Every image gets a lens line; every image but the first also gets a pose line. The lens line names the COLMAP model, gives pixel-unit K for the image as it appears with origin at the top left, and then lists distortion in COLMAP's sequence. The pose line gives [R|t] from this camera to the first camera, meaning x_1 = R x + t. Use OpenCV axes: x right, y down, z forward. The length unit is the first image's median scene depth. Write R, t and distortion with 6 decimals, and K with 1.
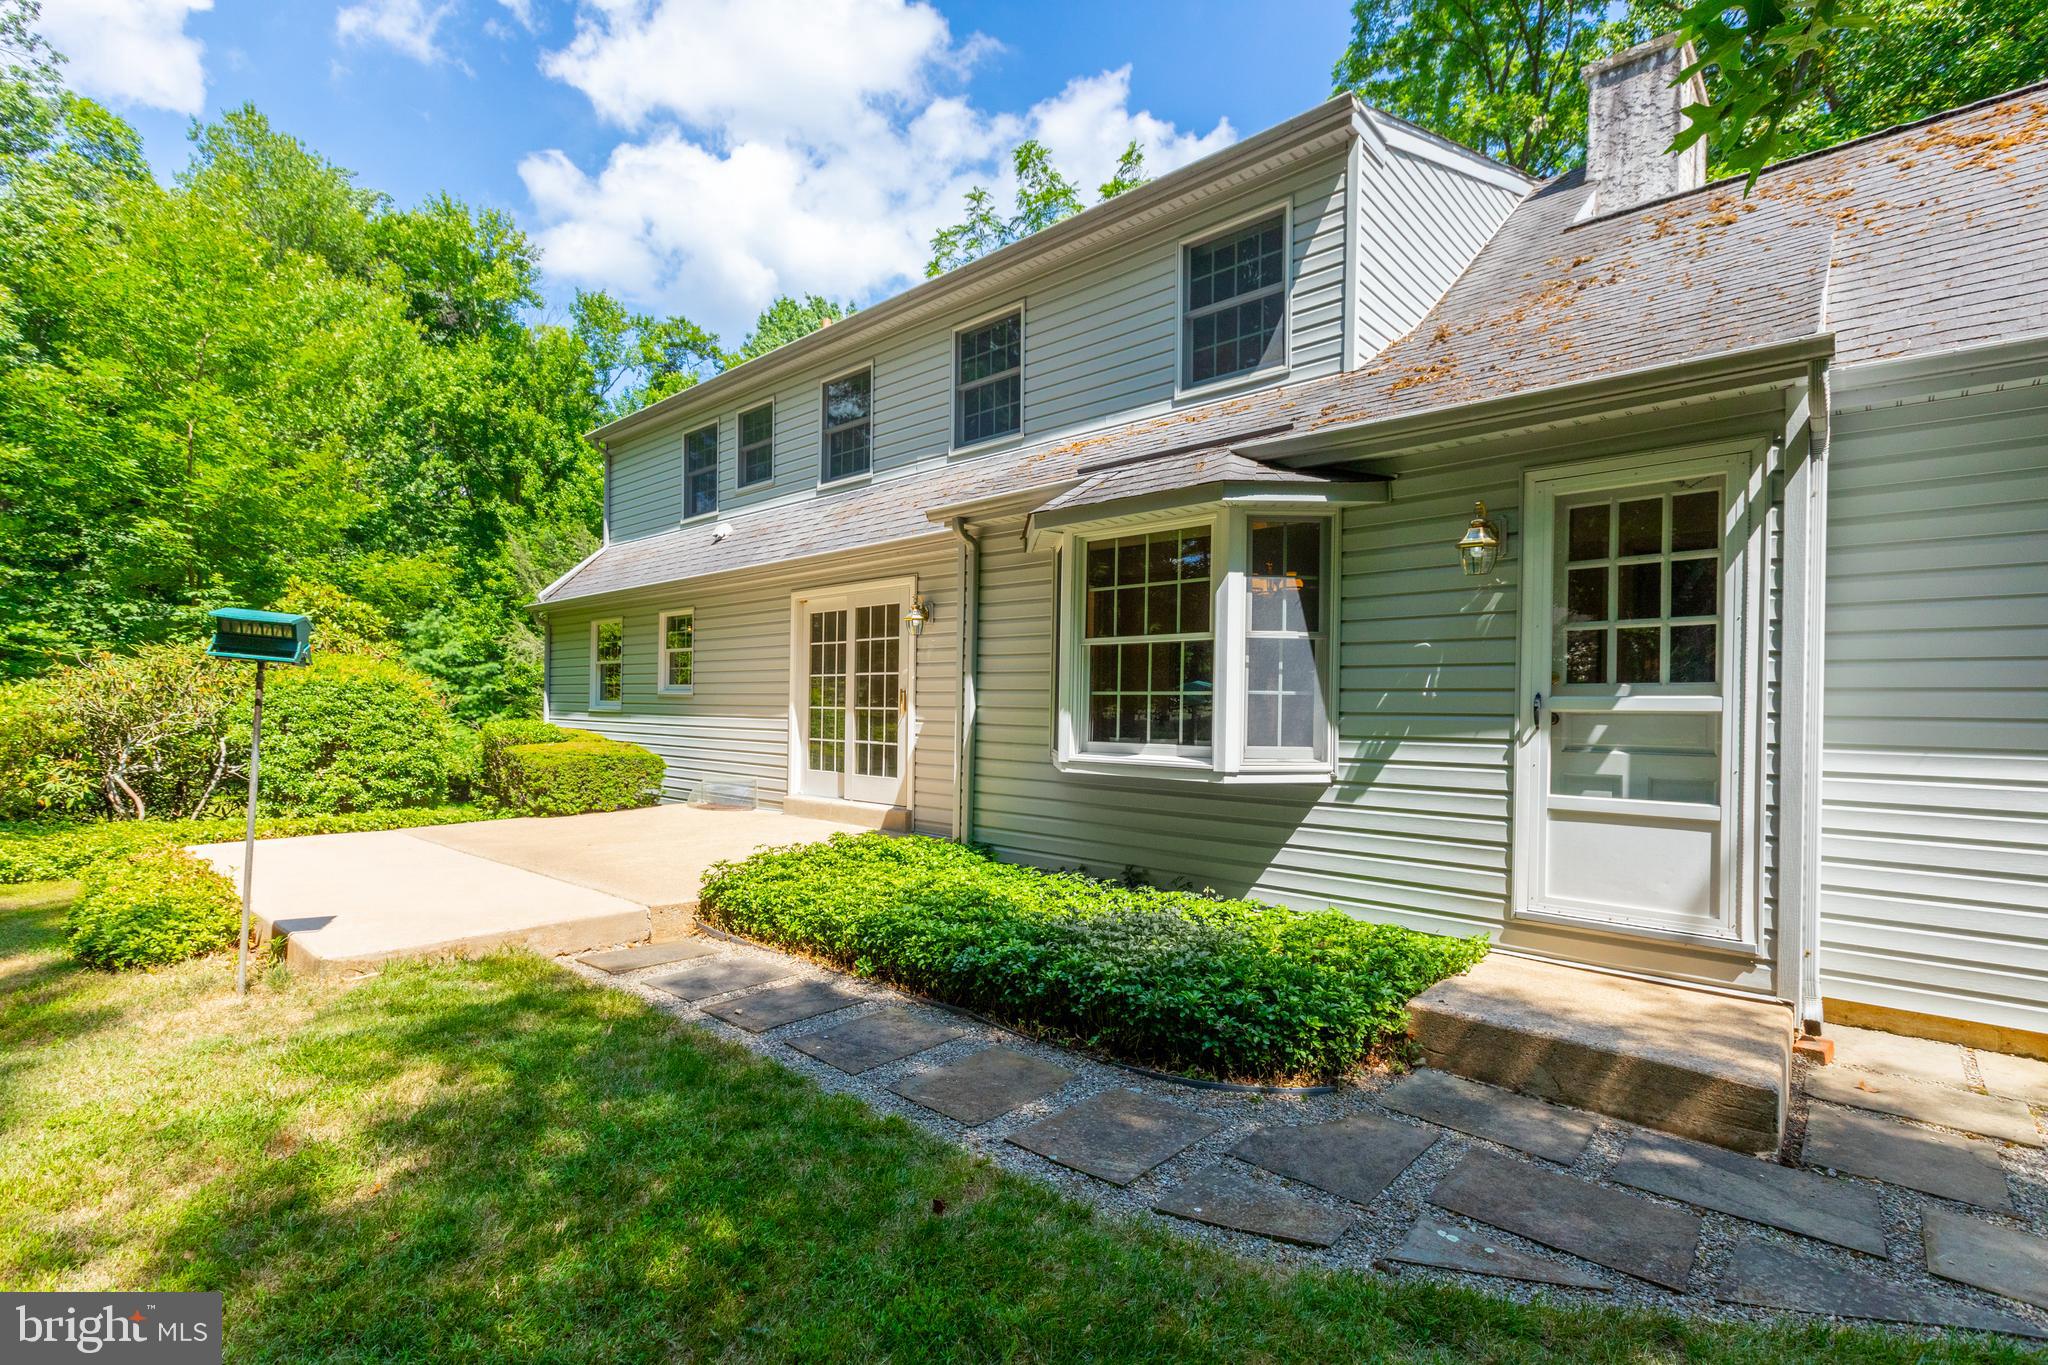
lens RADIAL K [[938.9, 0, 1088.7], [0, 938.9, 689.7], [0, 0, 1]] dist [0.003885, 0.000607]
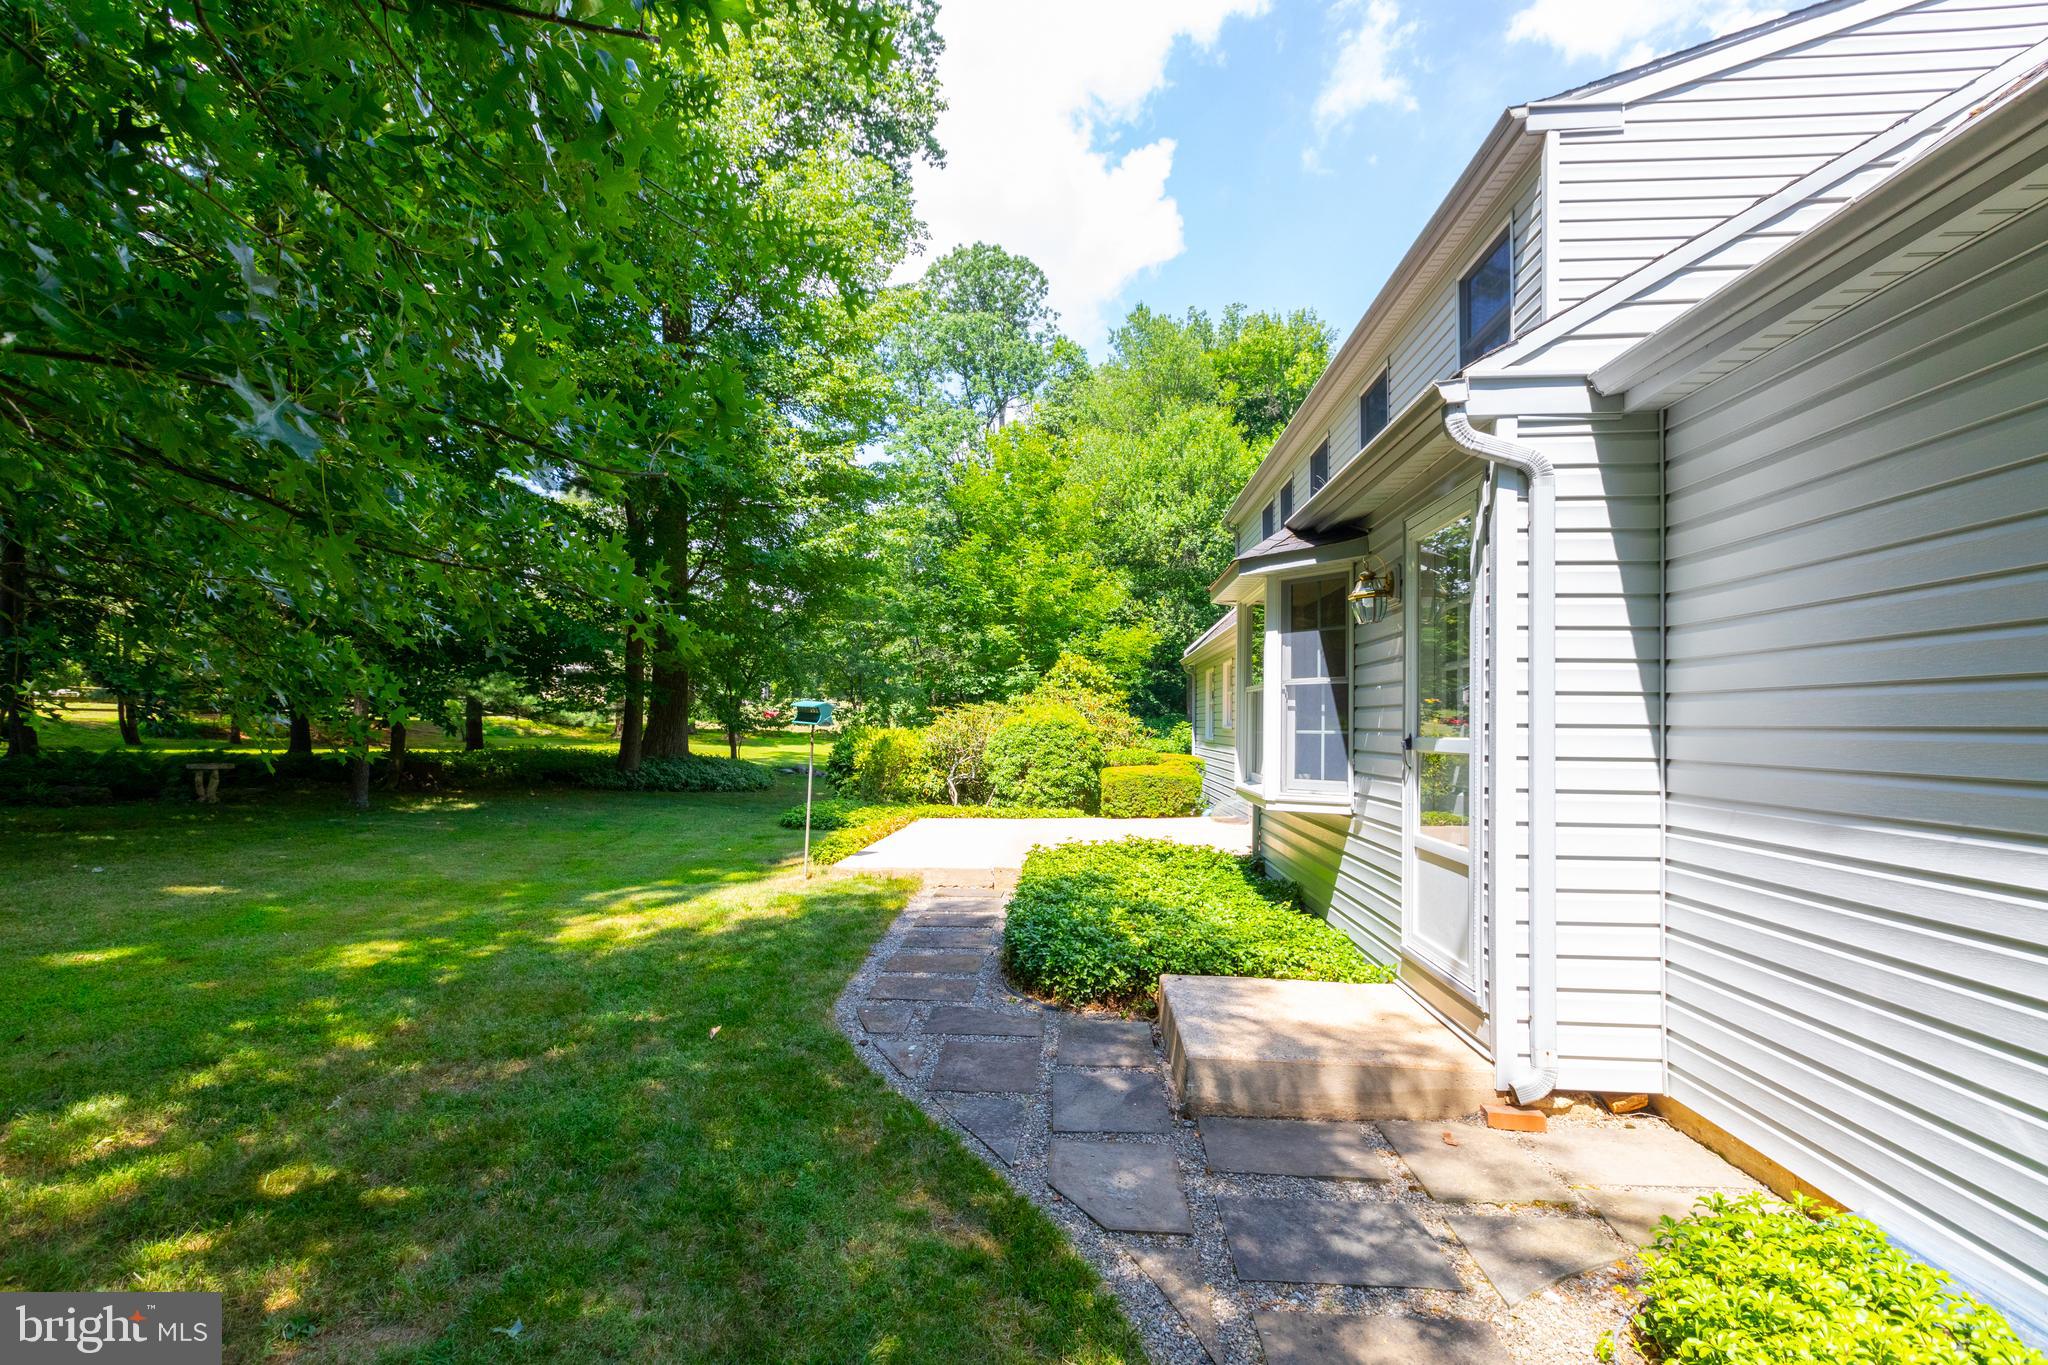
lens RADIAL K [[958.8, 0, 1025.6], [0, 958.8, 666.1], [0, 0, 1]] dist [-0.000276, 0.000195]
pose [[0.614634, -0.063836, -0.786225, 0.649316], [0.025391, 0.997805, -0.061166, -0.010522], [0.788404, 0.017632, 0.614905, 0.008776]]
